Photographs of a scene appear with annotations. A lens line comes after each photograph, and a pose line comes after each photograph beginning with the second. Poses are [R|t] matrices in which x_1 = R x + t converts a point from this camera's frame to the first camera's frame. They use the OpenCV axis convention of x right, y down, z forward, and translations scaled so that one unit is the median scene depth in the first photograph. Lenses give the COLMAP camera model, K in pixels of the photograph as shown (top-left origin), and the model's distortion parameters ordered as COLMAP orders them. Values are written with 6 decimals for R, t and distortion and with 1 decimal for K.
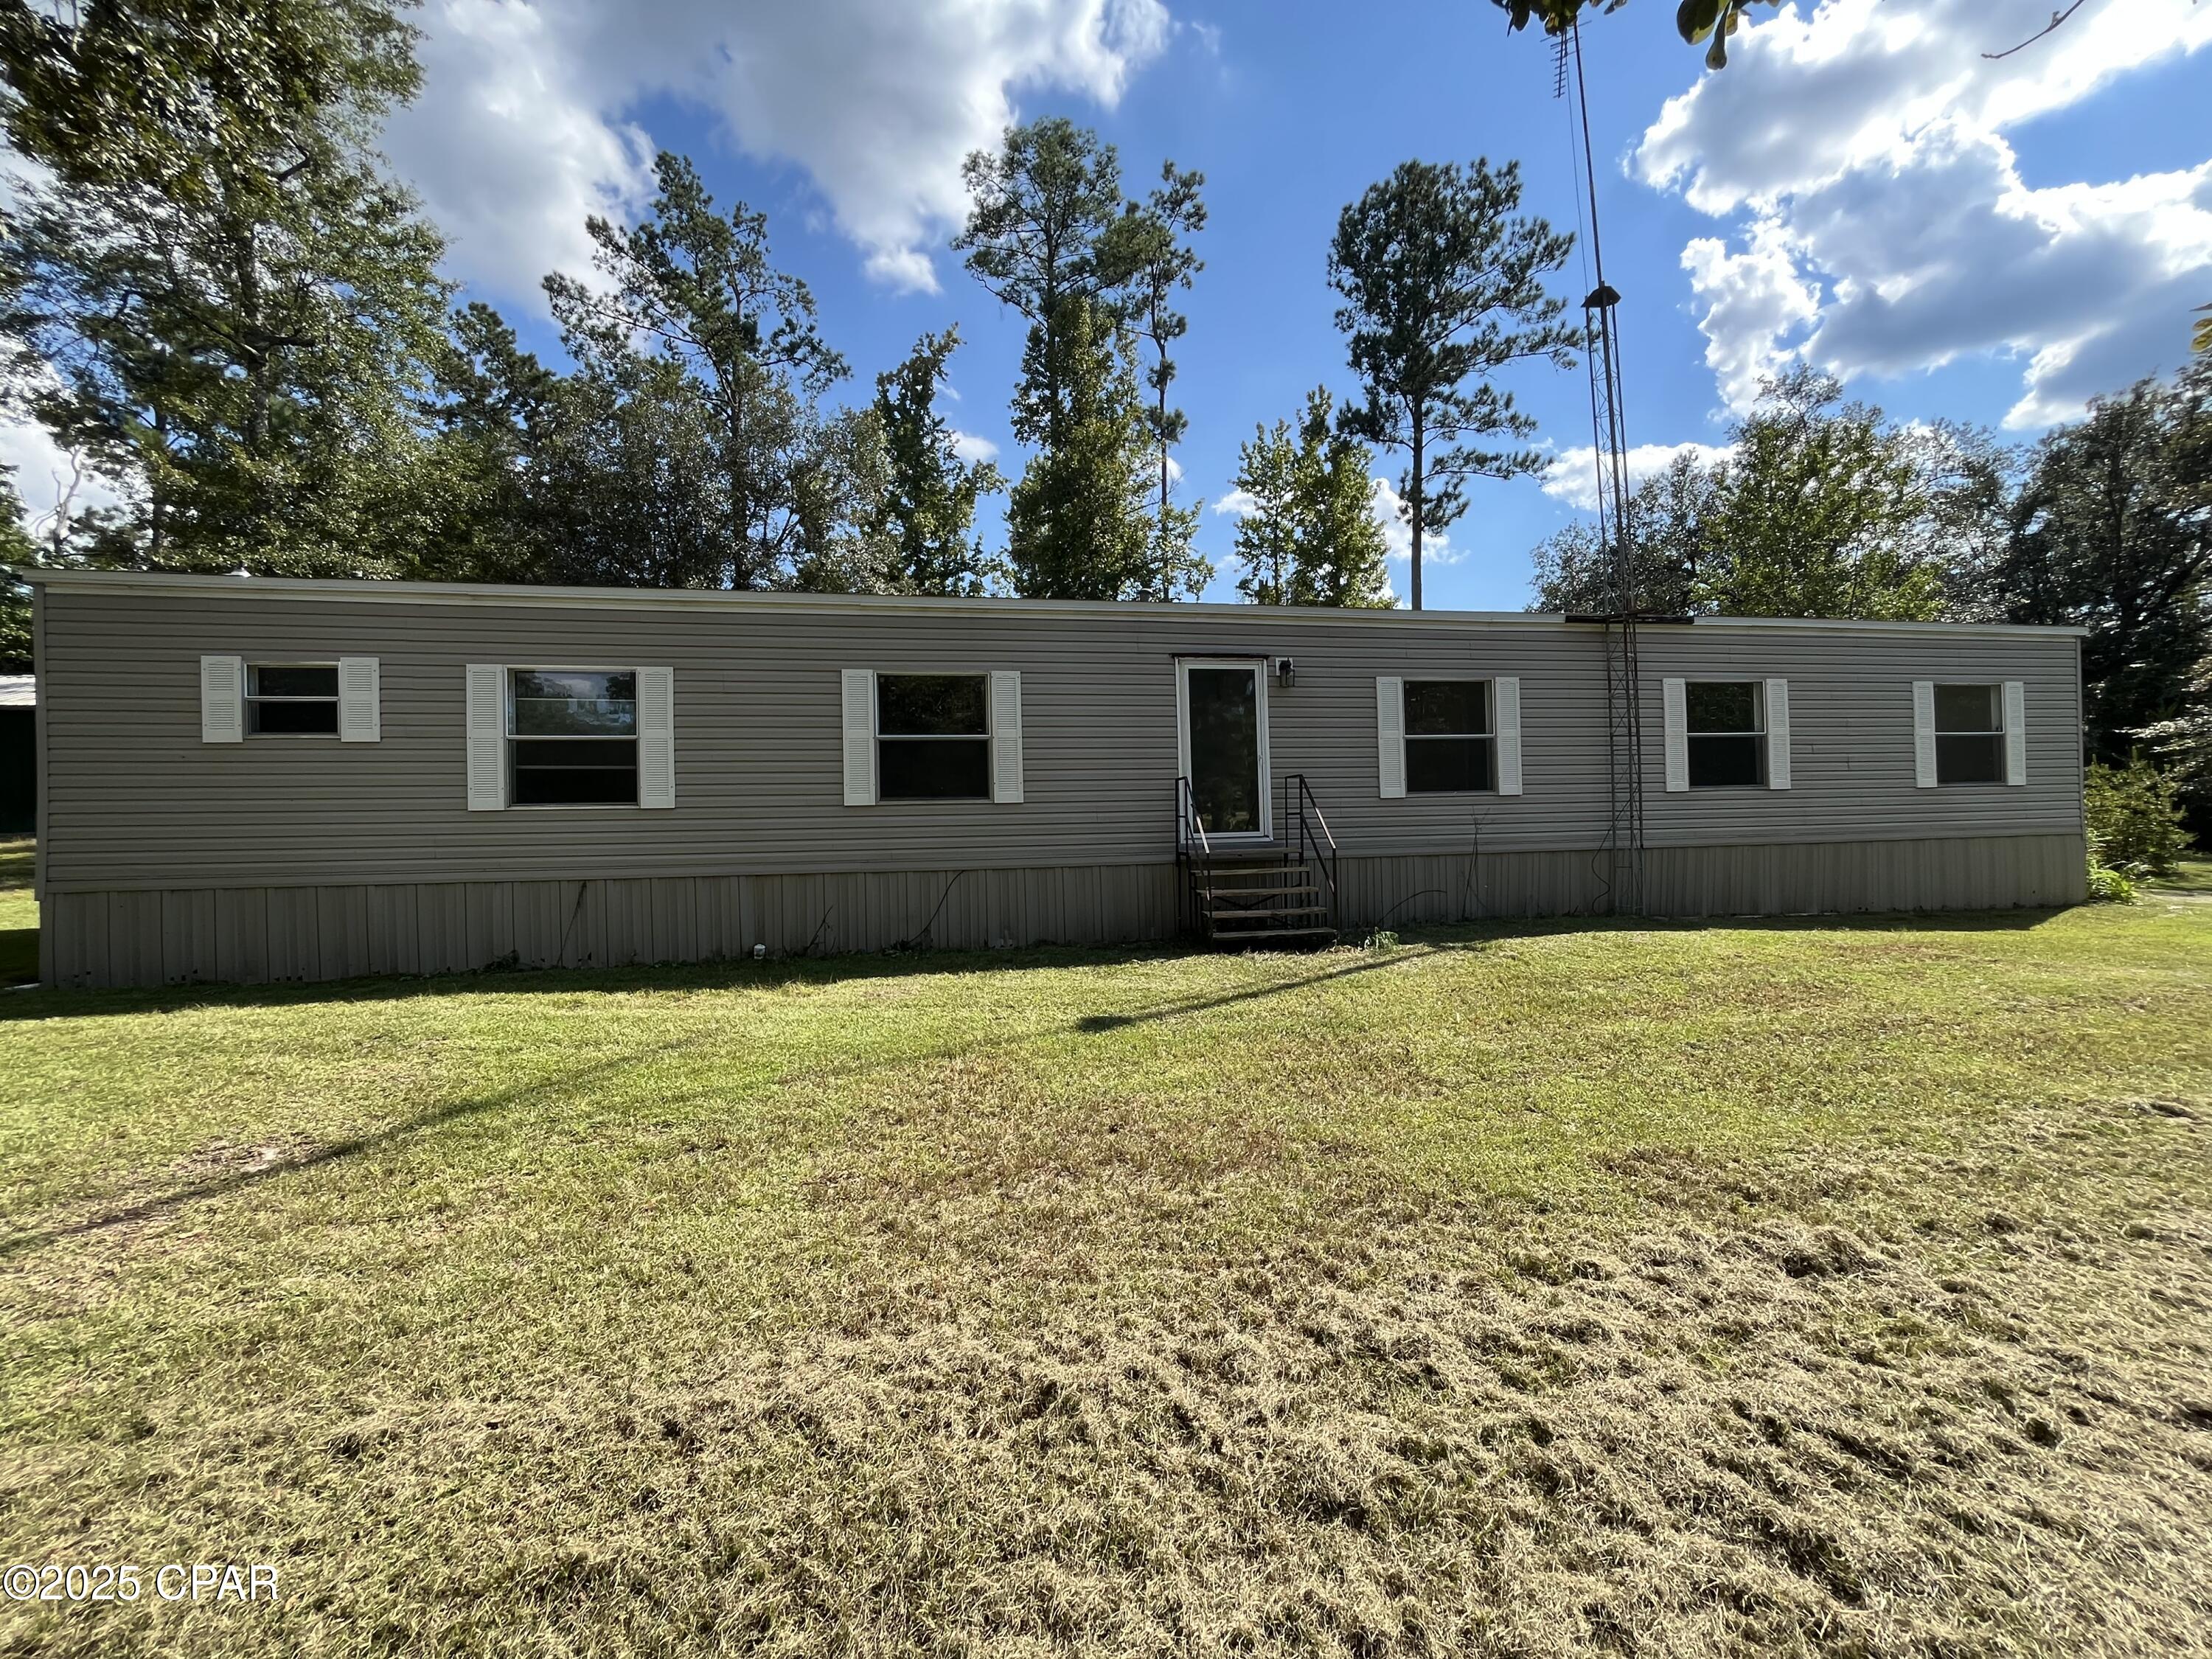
lens RADIAL K [[898.6, 0, 1106.3], [0, 898.6, 823.4], [0, 0, 1]] dist [-0.000547, -0.000084]
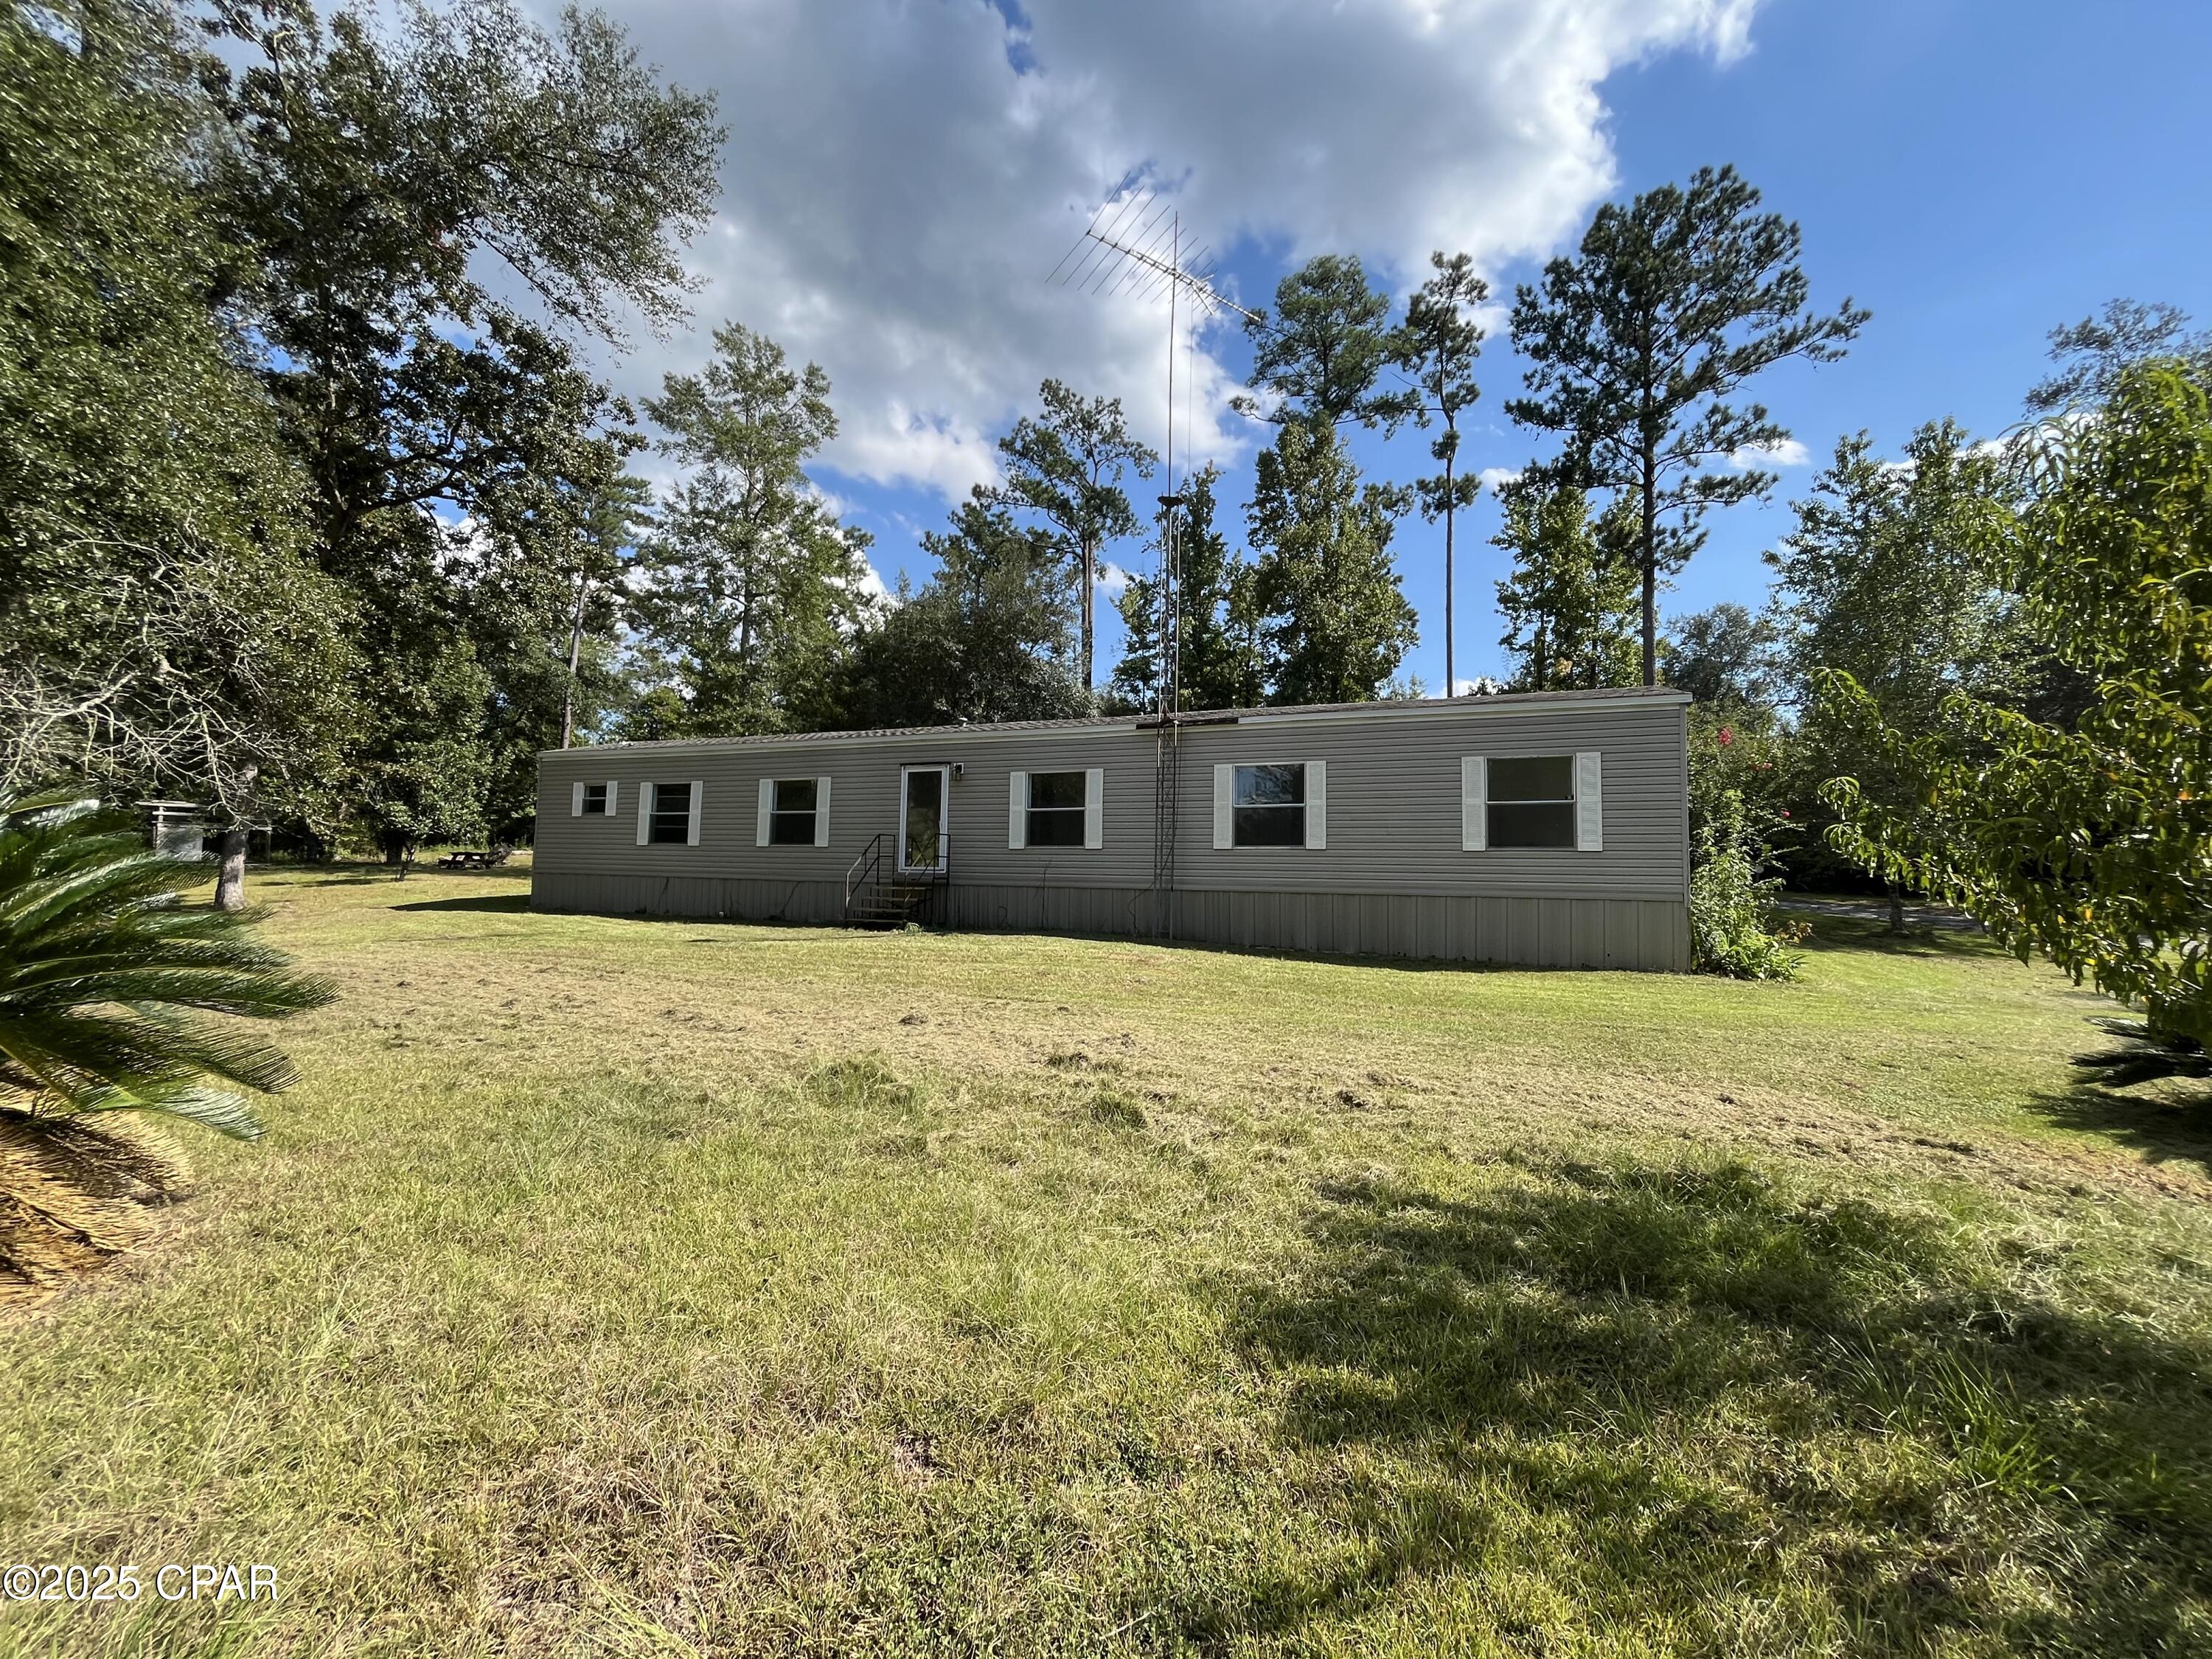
lens RADIAL K [[898.6, 0, 1106.3], [0, 898.6, 823.4], [0, 0, 1]] dist [-0.000547, -0.000084]
pose [[0.830671, 0.004552, -0.556745, 1.228147], [-0.036765, 0.998233, -0.046692, -0.005120], [0.555549, 0.059254, 0.829370, -0.199299]]
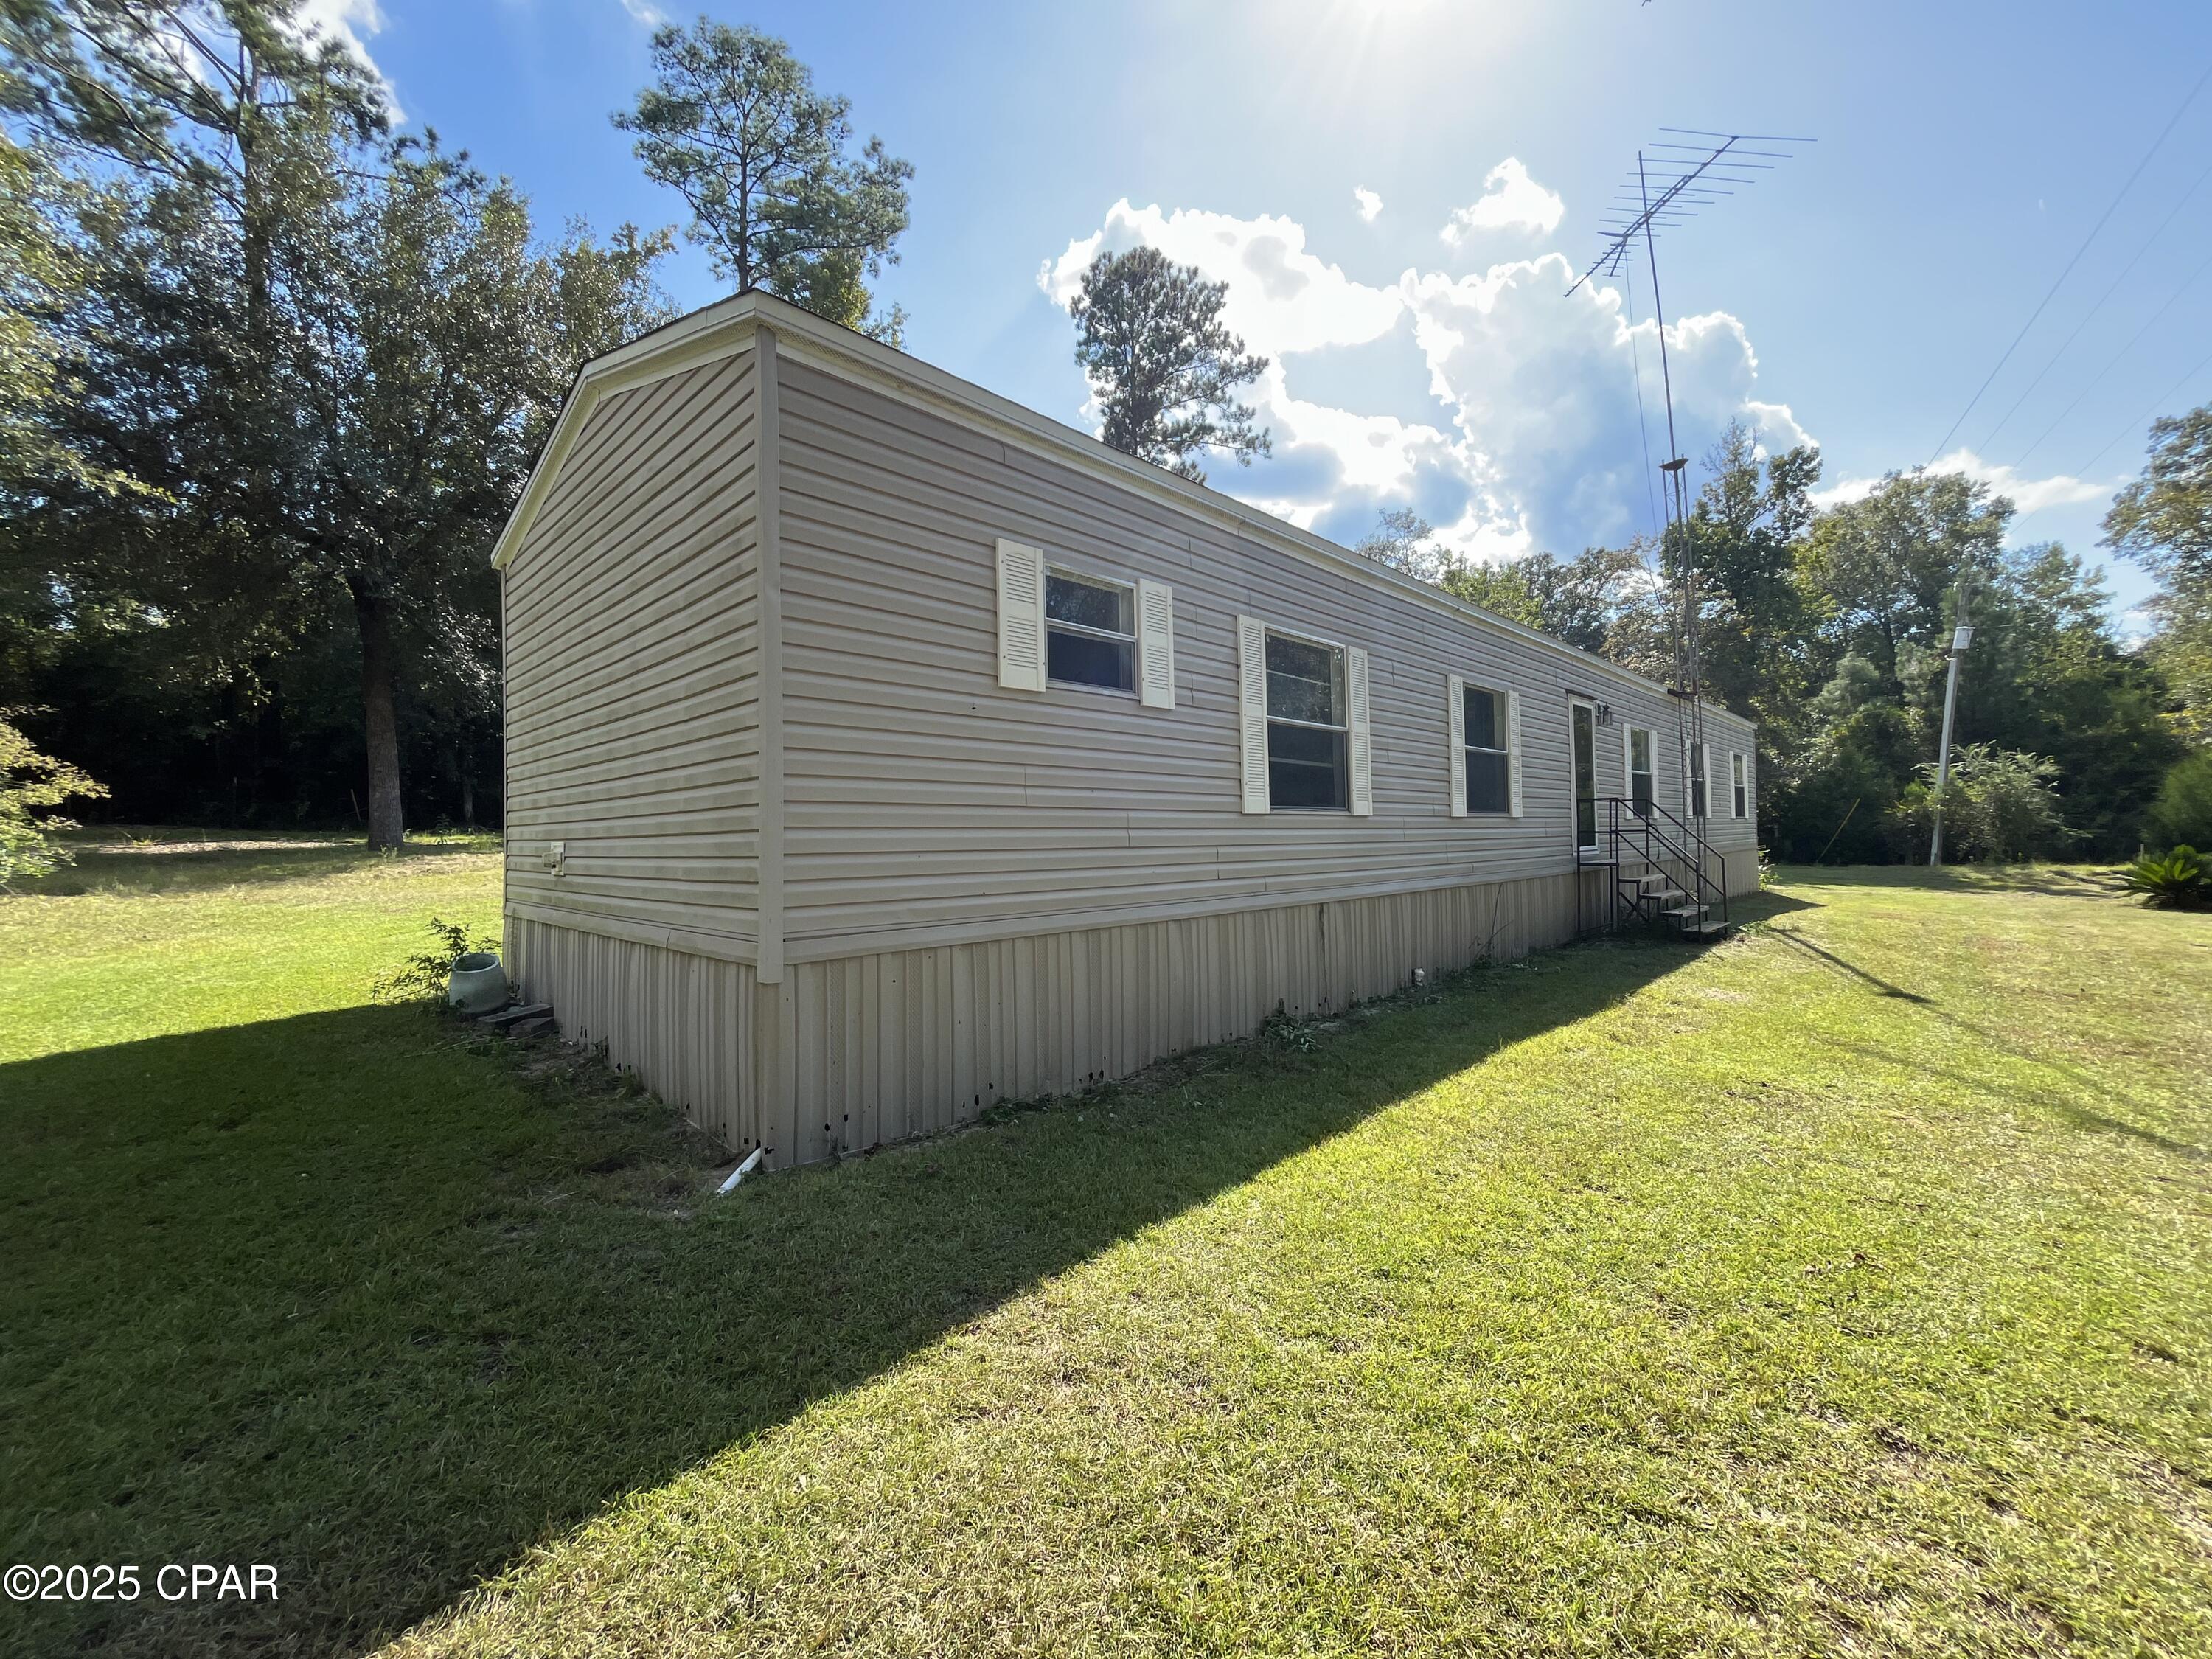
lens RADIAL K [[892.6, 0, 1110.1], [0, 892.6, 820.9], [0, 0, 1]] dist [-0.003386, -0.000516]
pose [[0.818063, 0.015648, 0.574916, -0.936259], [-0.004636, 0.999777, -0.020614, 0.005791], [-0.575110, 0.014198, 0.817953, 0.357829]]
